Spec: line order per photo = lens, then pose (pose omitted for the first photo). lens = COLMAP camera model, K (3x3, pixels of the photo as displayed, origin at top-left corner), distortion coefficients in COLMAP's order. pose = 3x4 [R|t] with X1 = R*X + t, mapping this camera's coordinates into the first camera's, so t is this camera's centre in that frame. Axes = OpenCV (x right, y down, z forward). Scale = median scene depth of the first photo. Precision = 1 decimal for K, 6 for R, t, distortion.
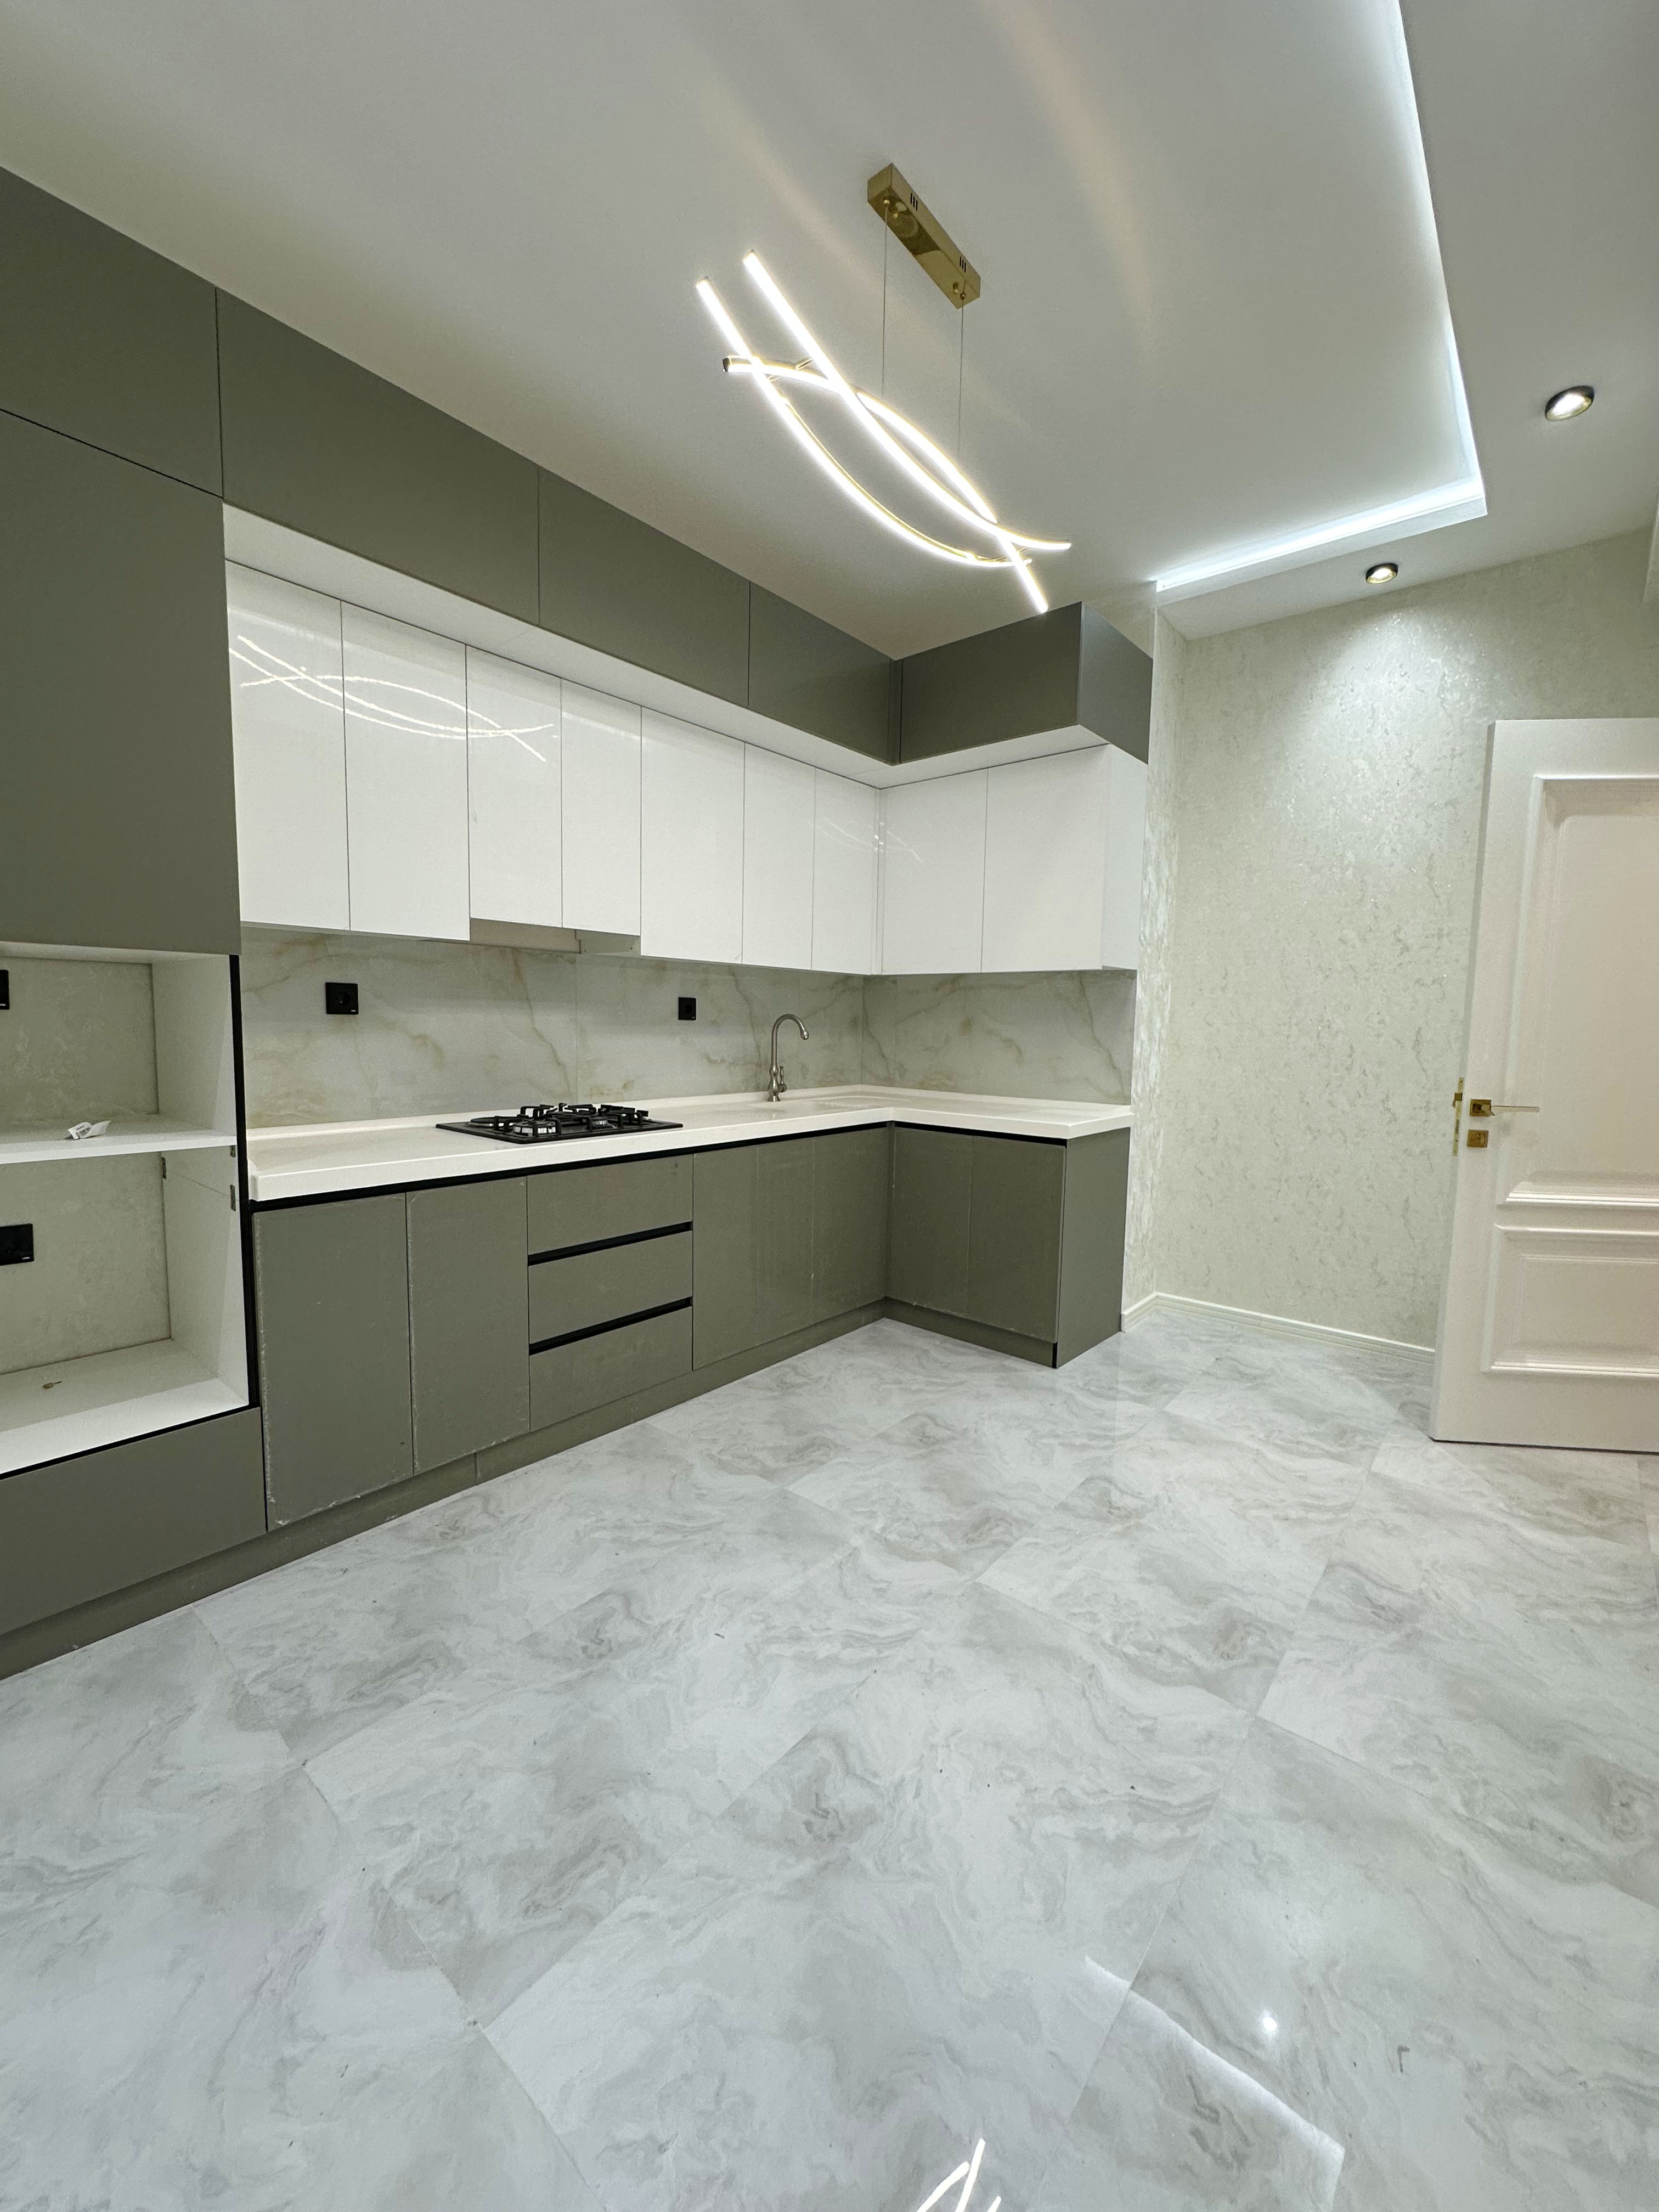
lens RADIAL K [[880.4, 0, 826.7], [0, 880.4, 1103.0], [0, 0, 1]] dist [0.000810, 0.000117]
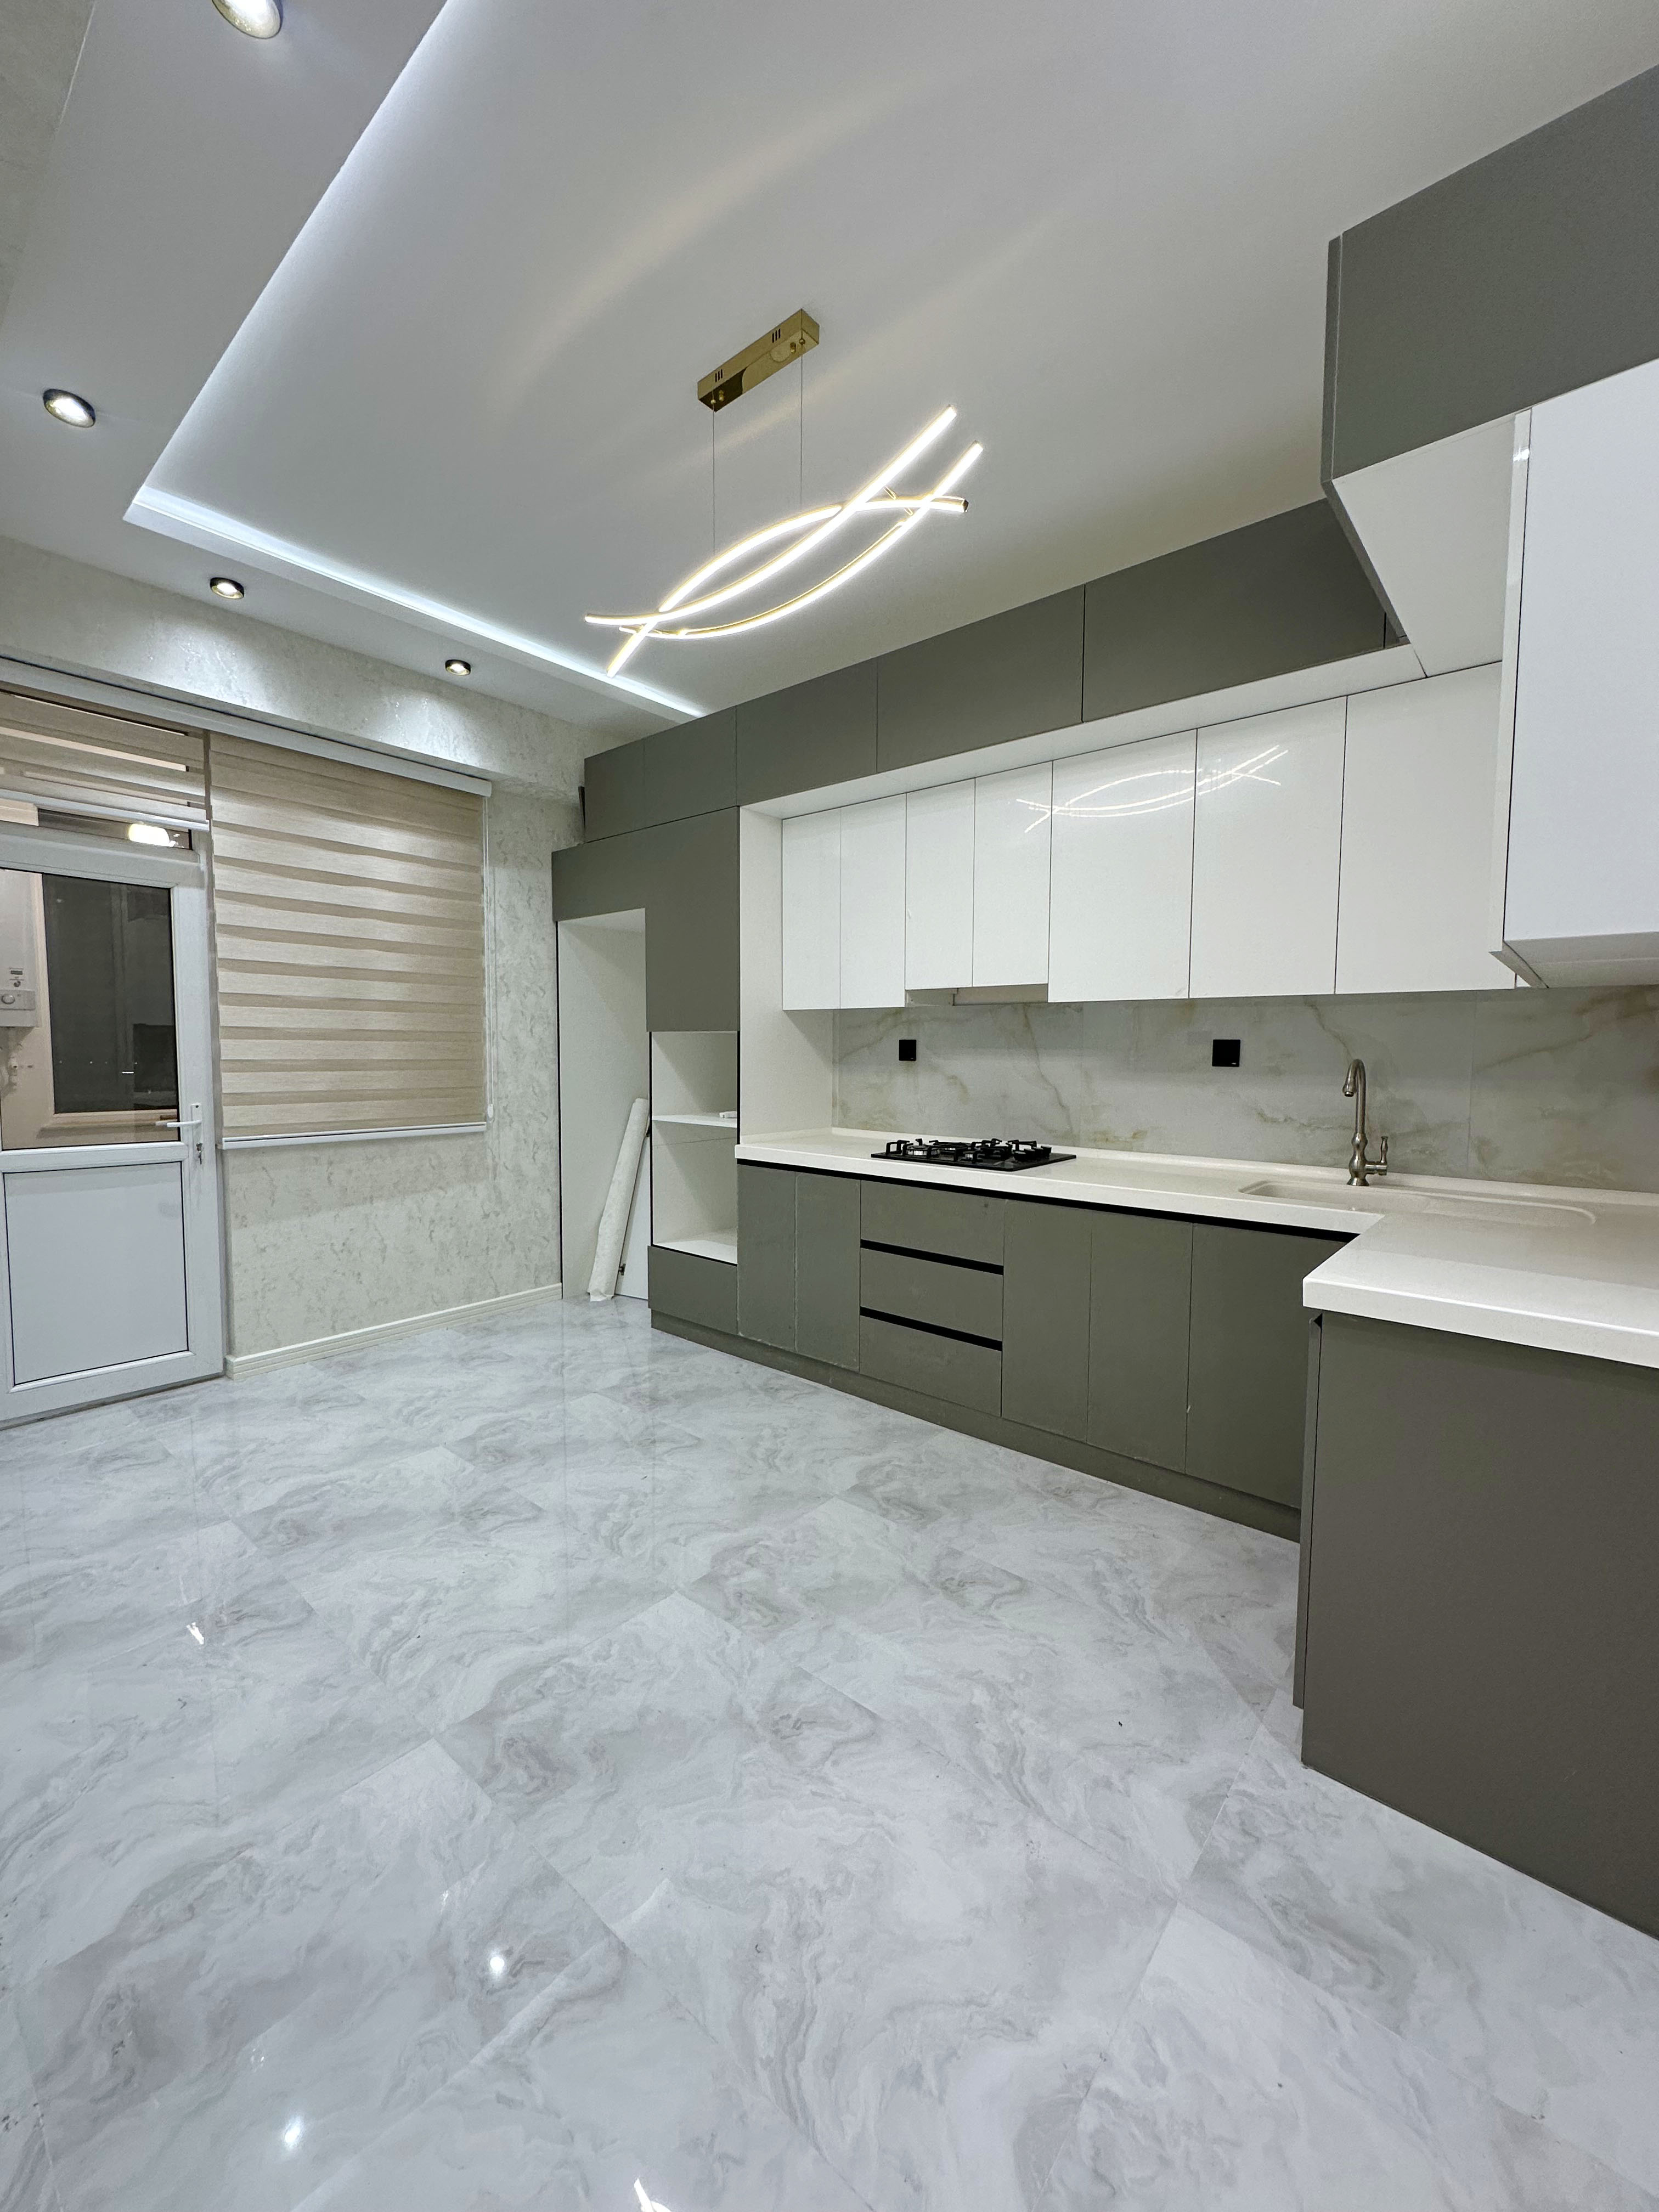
lens RADIAL K [[880.9, 0, 831.6], [0, 880.9, 1105.3], [0, 0, 1]] dist [-0.000283, -0.000186]
pose [[-0.000796, 0.047640, -0.998864, 0.891432], [-0.098247, 0.994028, 0.047487, -0.080418], [0.995162, 0.098174, 0.003889, 0.835761]]
